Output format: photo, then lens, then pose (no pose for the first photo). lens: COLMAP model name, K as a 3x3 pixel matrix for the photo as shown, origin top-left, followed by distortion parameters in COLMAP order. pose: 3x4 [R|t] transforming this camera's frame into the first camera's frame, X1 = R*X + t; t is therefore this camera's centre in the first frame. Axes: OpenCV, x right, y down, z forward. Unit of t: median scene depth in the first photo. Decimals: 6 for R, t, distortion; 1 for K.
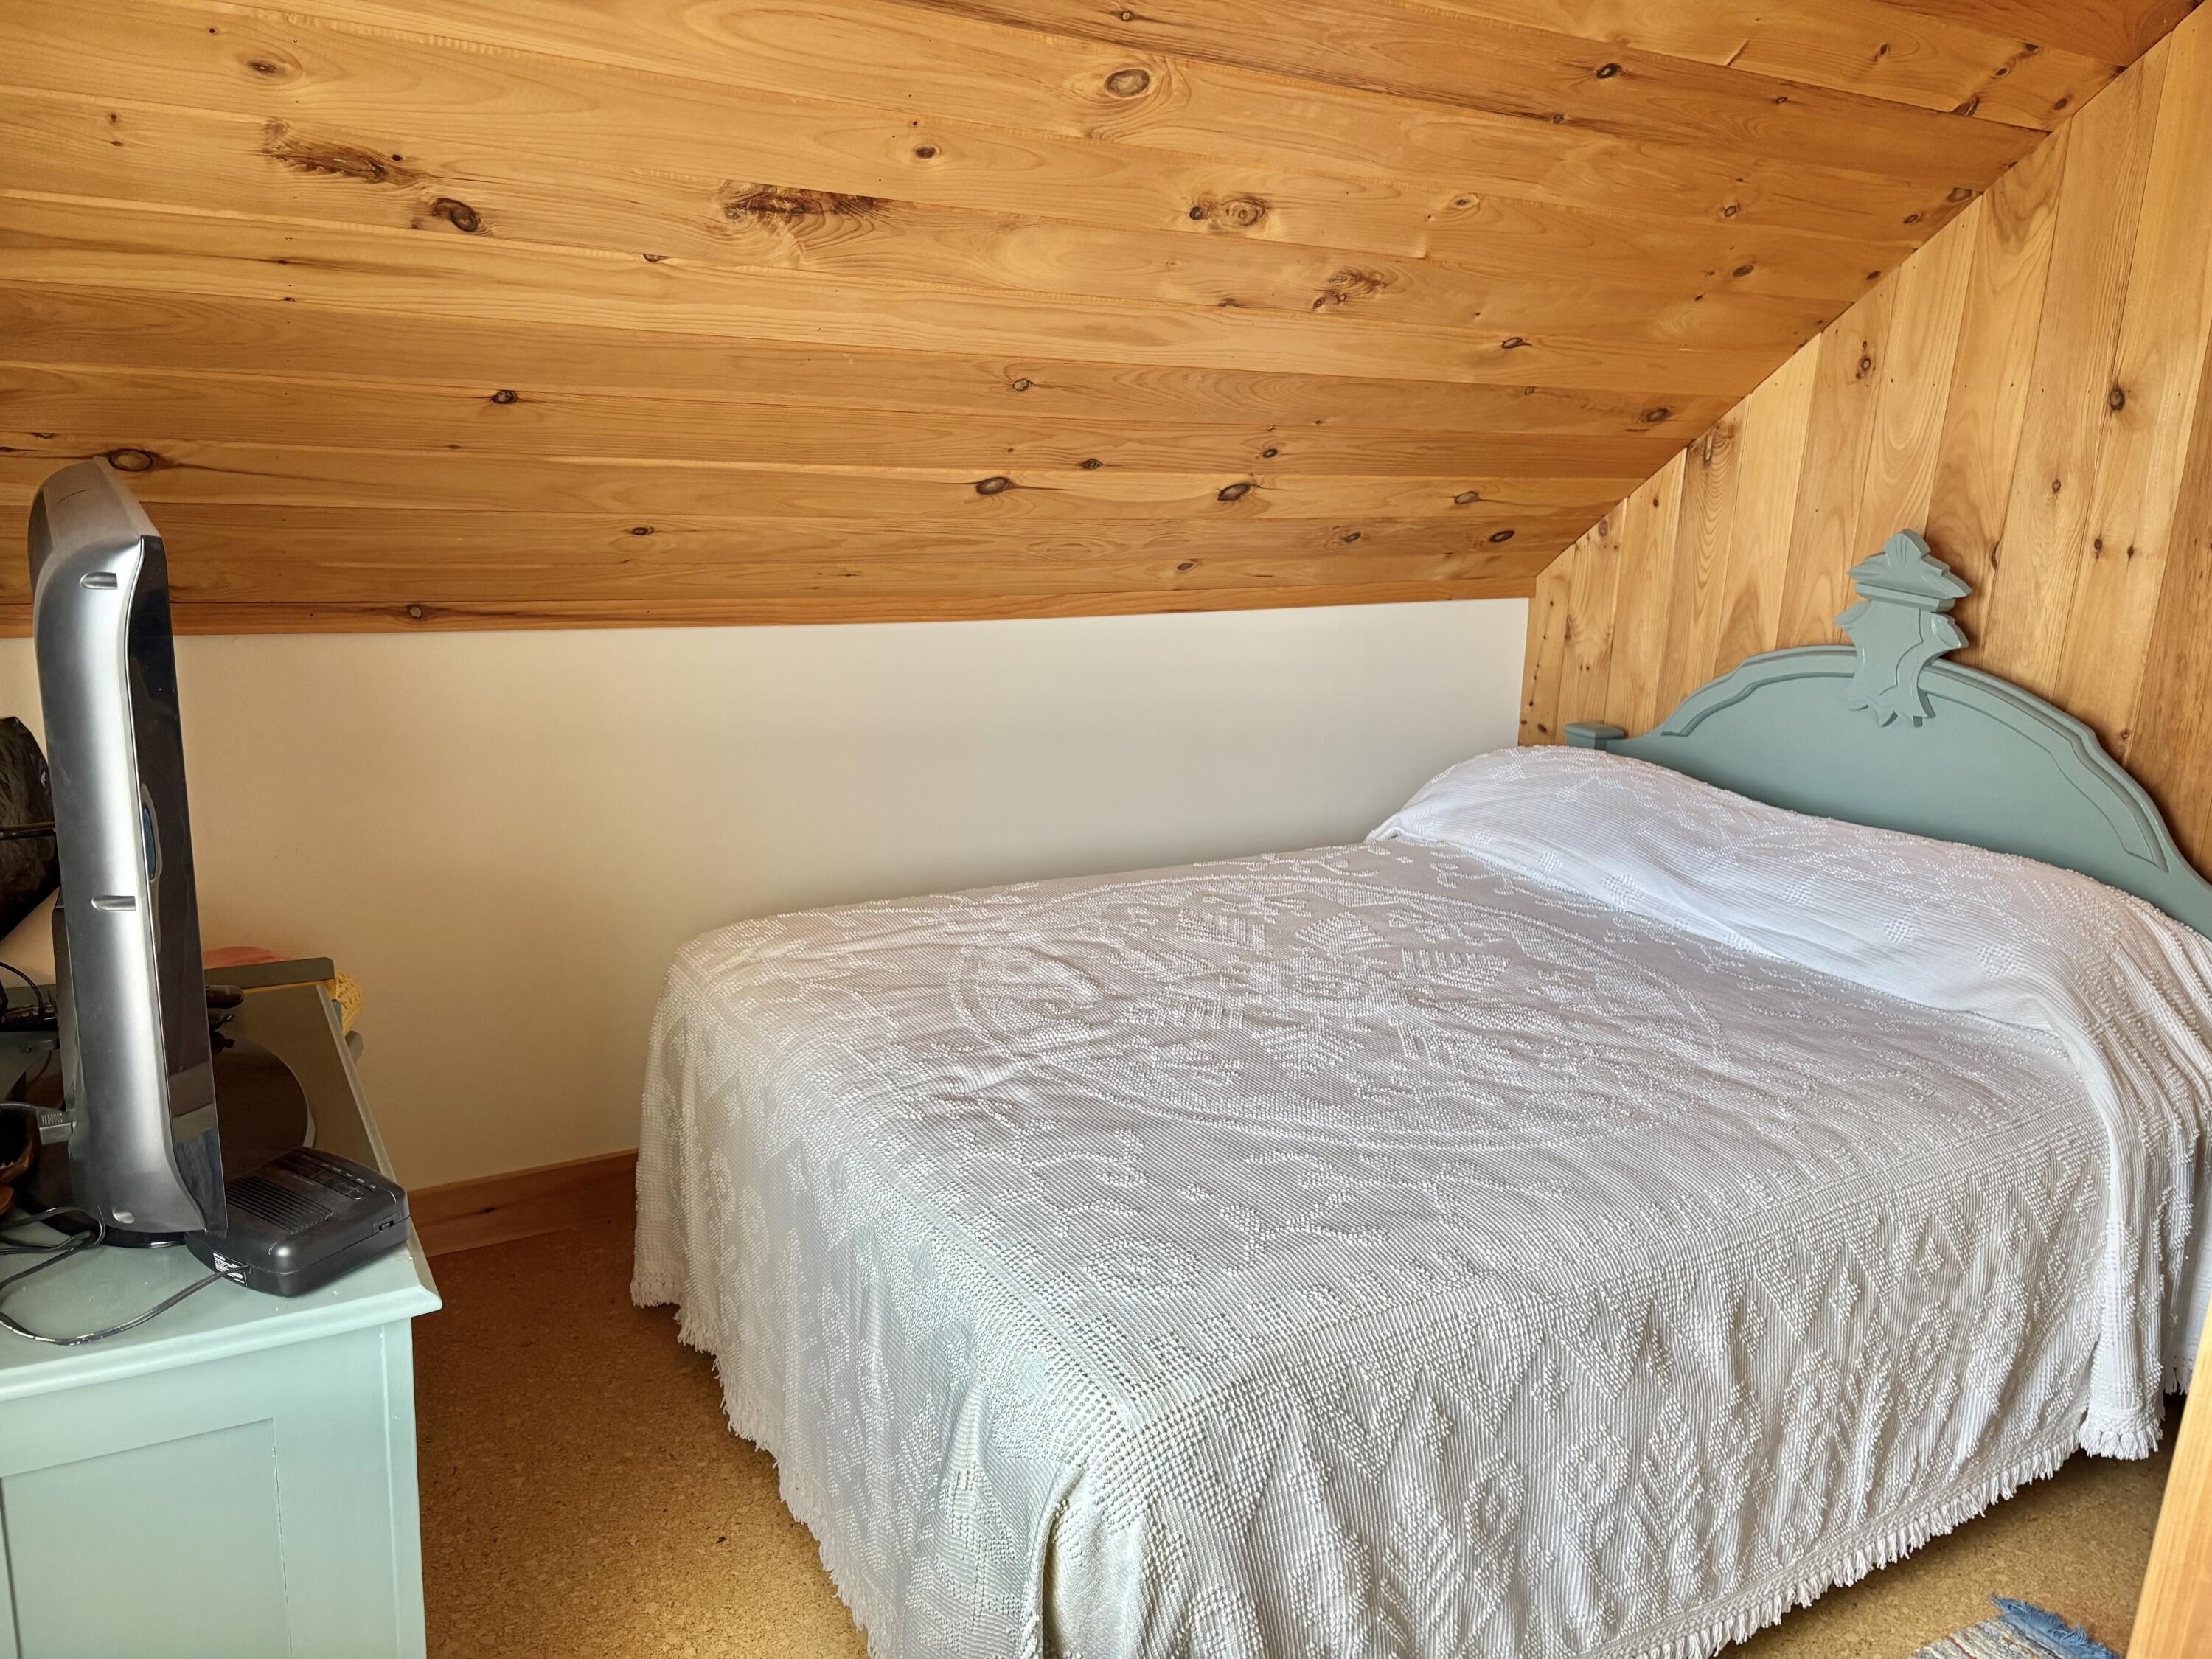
lens RADIAL K [[1681.2, 0, 1122.0], [0, 1681.2, 821.7], [0, 0, 1]] dist [0.035230, -0.031285]
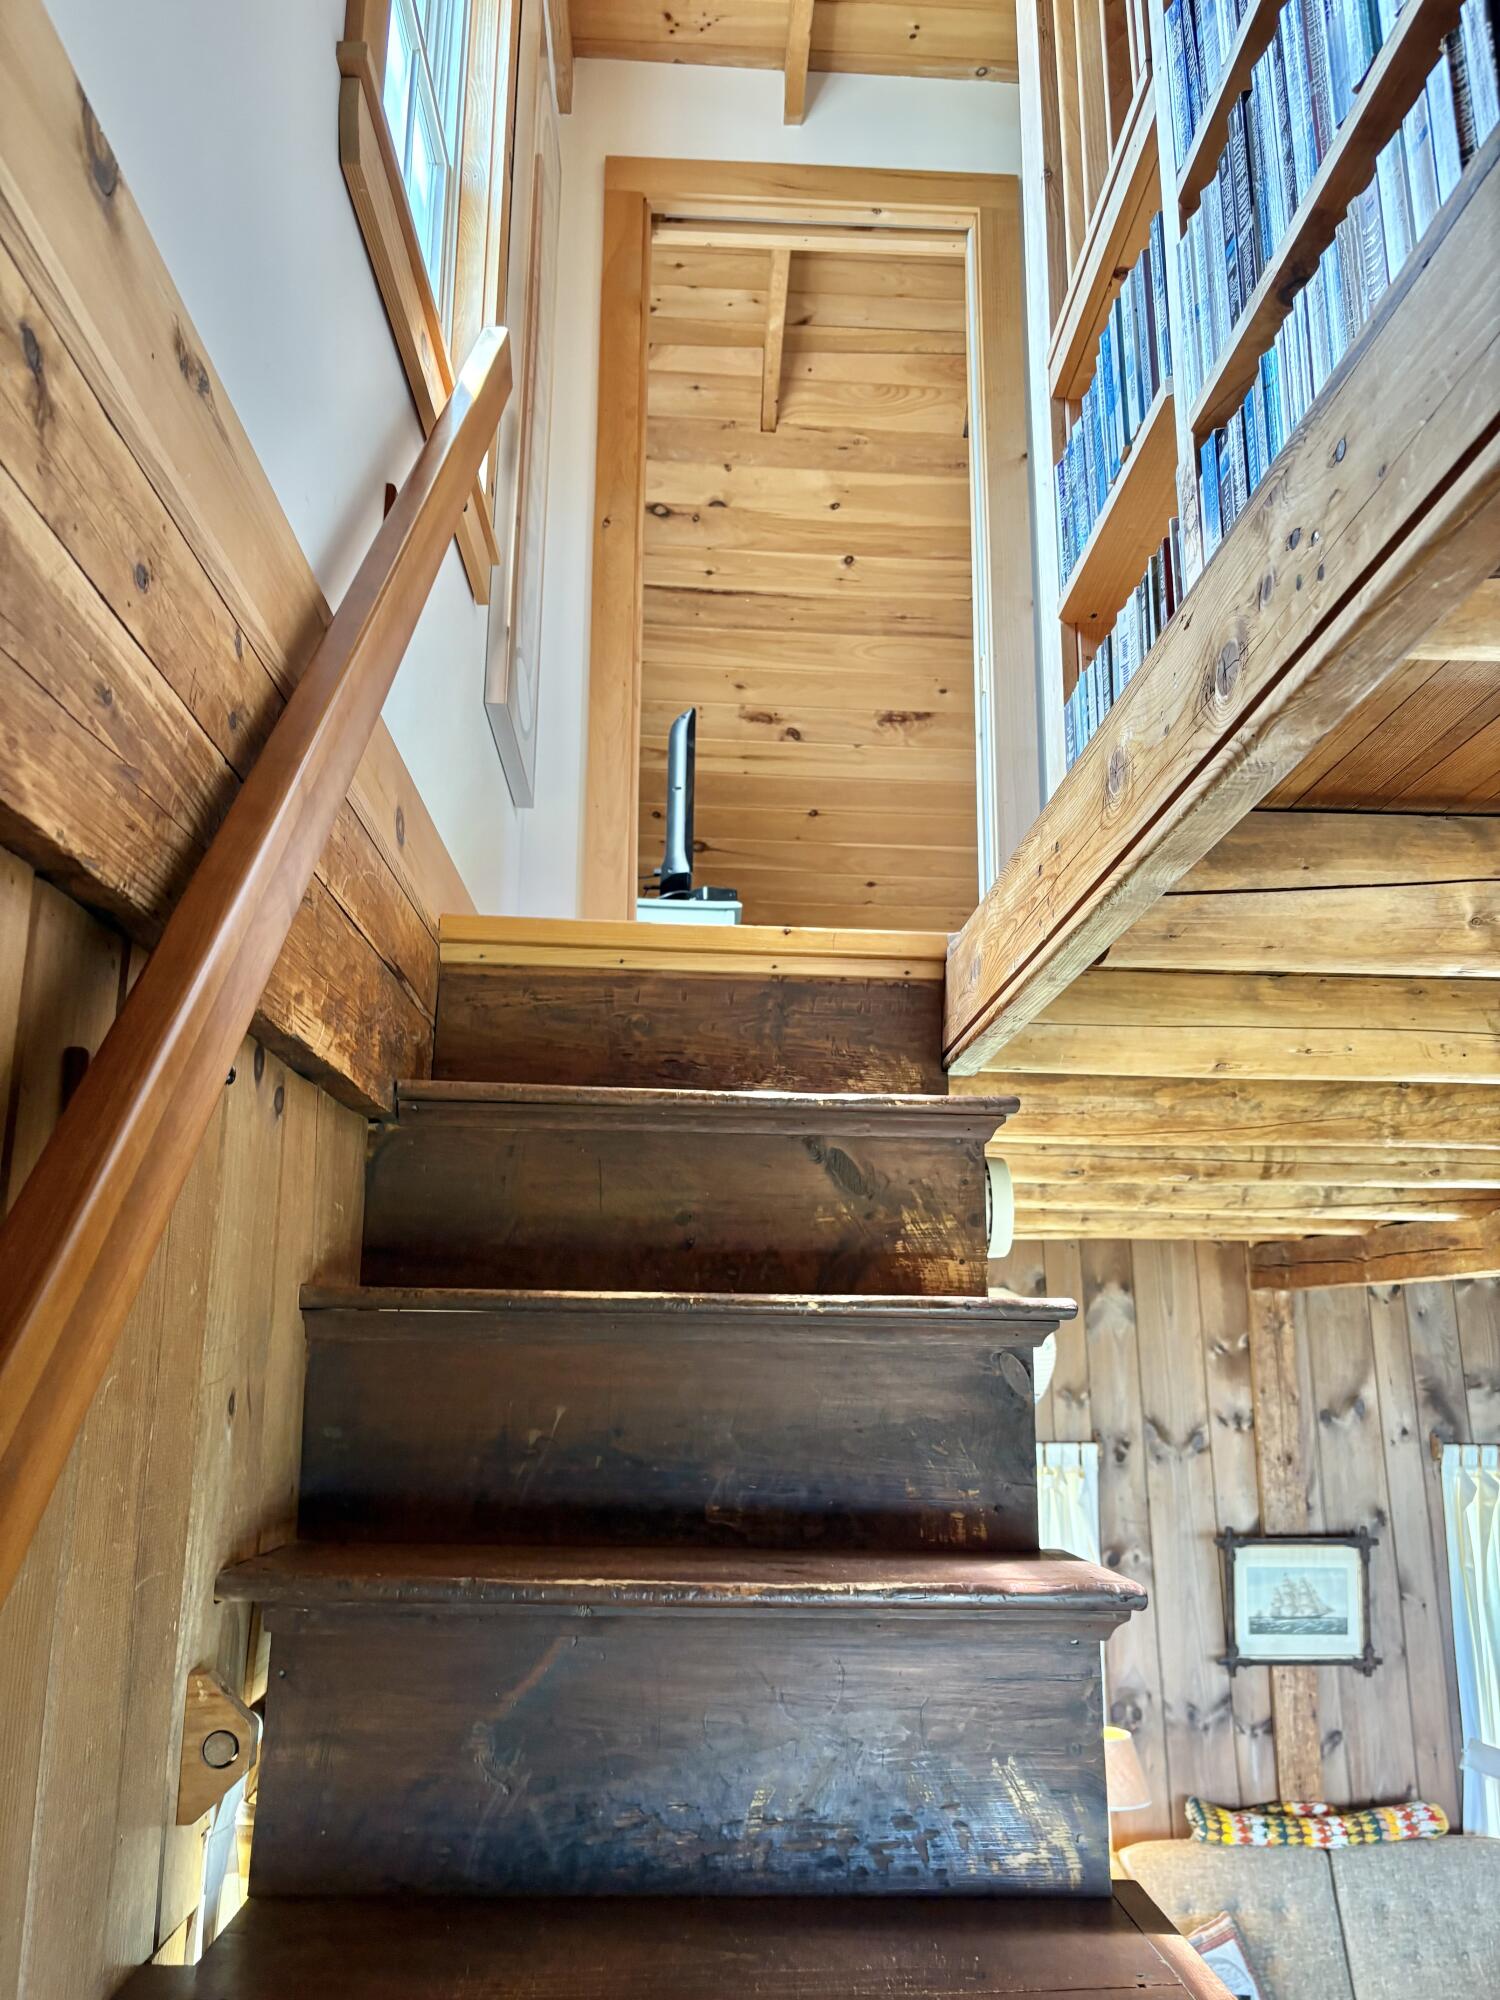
lens RADIAL K [[1520.1, 0, 752.2], [0, 1520.1, 1002.8], [0, 0, 1]] dist [0.035230, -0.031285]
pose [[0.878562, -0.149408, -0.453658, 0.702628], [-0.089294, 0.881690, -0.463303, 1.316658], [0.469207, 0.447550, 0.761278, -0.904745]]
